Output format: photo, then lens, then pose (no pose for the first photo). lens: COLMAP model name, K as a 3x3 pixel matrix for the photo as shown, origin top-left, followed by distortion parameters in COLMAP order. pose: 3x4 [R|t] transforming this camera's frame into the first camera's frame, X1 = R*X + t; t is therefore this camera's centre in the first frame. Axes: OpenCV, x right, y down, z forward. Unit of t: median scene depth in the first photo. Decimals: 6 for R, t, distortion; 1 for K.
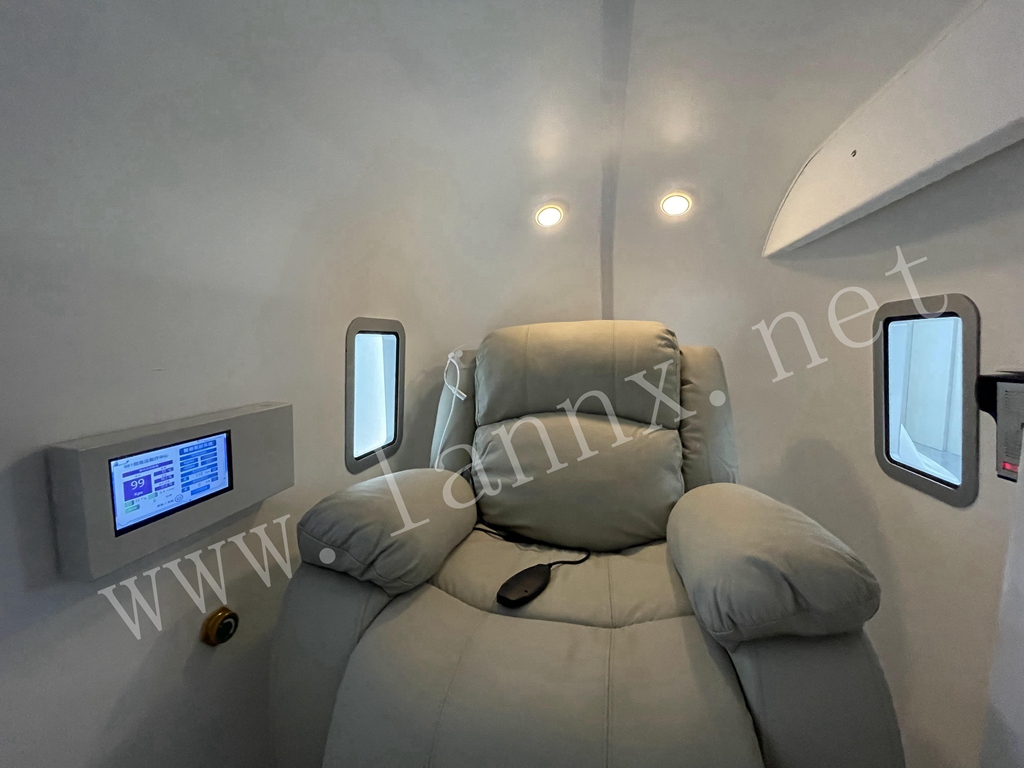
lens RADIAL K [[414.3, 0, 512.0], [0, 414.3, 384.0], [0, 0, 1]] dist [0.002403, 0.000223]
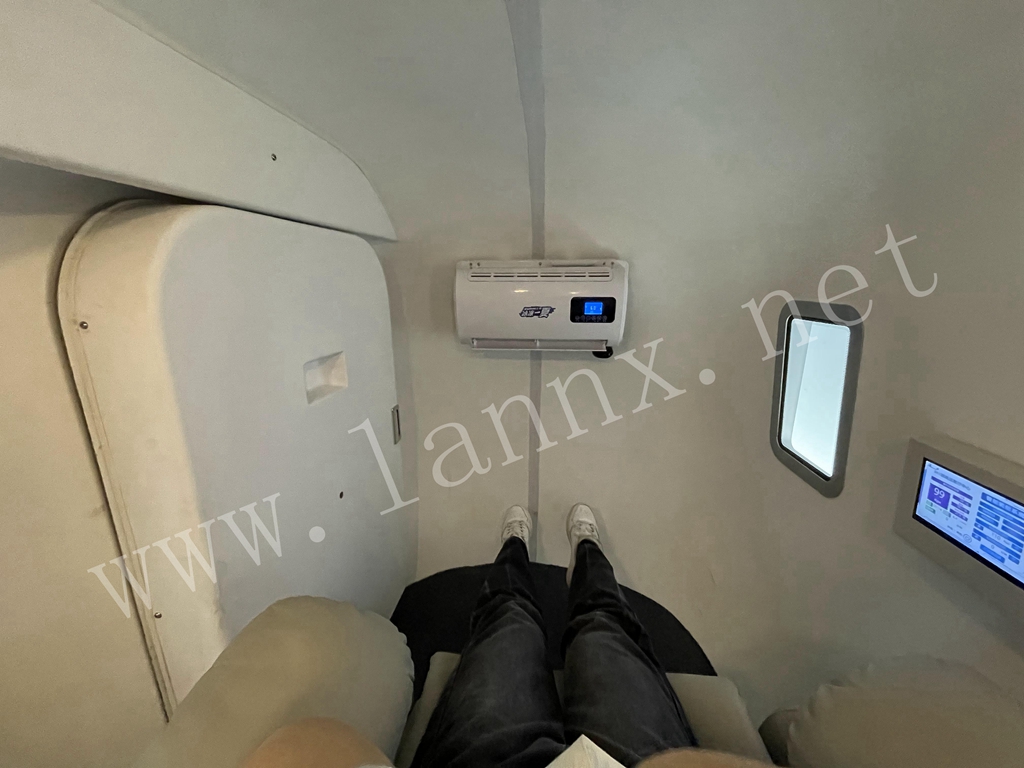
lens RADIAL K [[414.3, 0, 512.0], [0, 414.3, 384.0], [0, 0, 1]] dist [0.002403, 0.000223]
pose [[-0.993890, 0.023077, -0.107932, 0.319736], [-0.015156, 0.940098, 0.340567, -0.360724], [0.109326, 0.340122, -0.934005, 1.650870]]
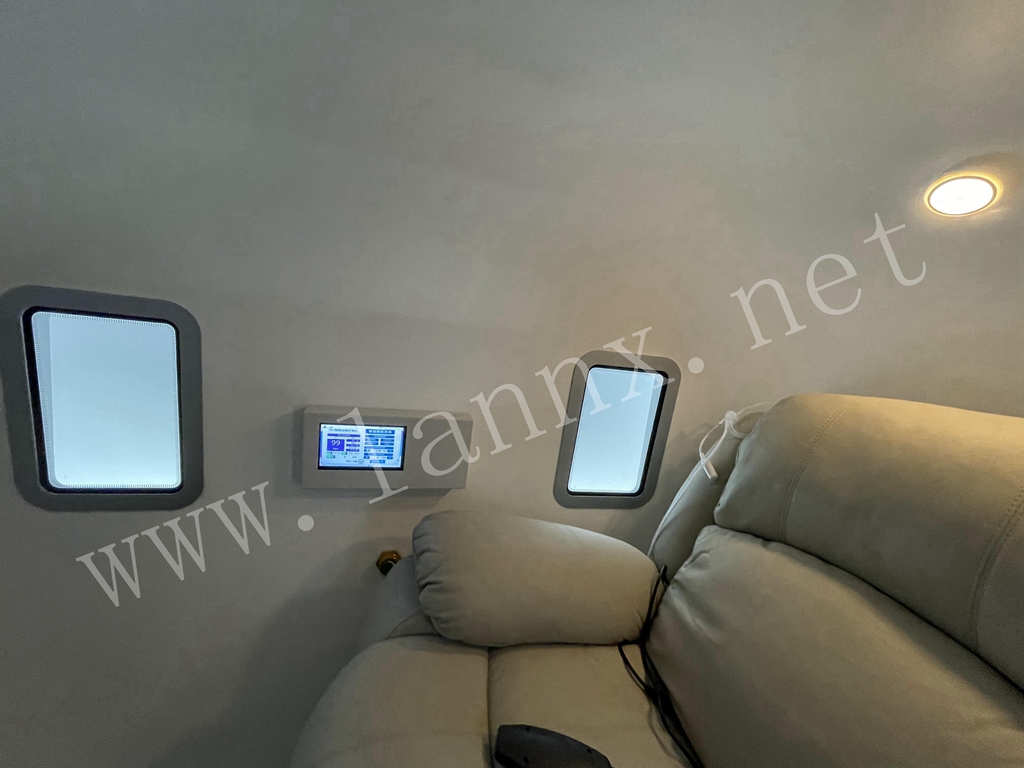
lens RADIAL K [[414.3, 0, 512.0], [0, 414.3, 384.0], [0, 0, 1]] dist [0.002403, 0.000223]
pose [[0.474847, 0.186283, -0.860127, 0.653514], [-0.216209, 0.972081, 0.091168, -0.237510], [0.853096, 0.142676, 0.501866, 0.682011]]
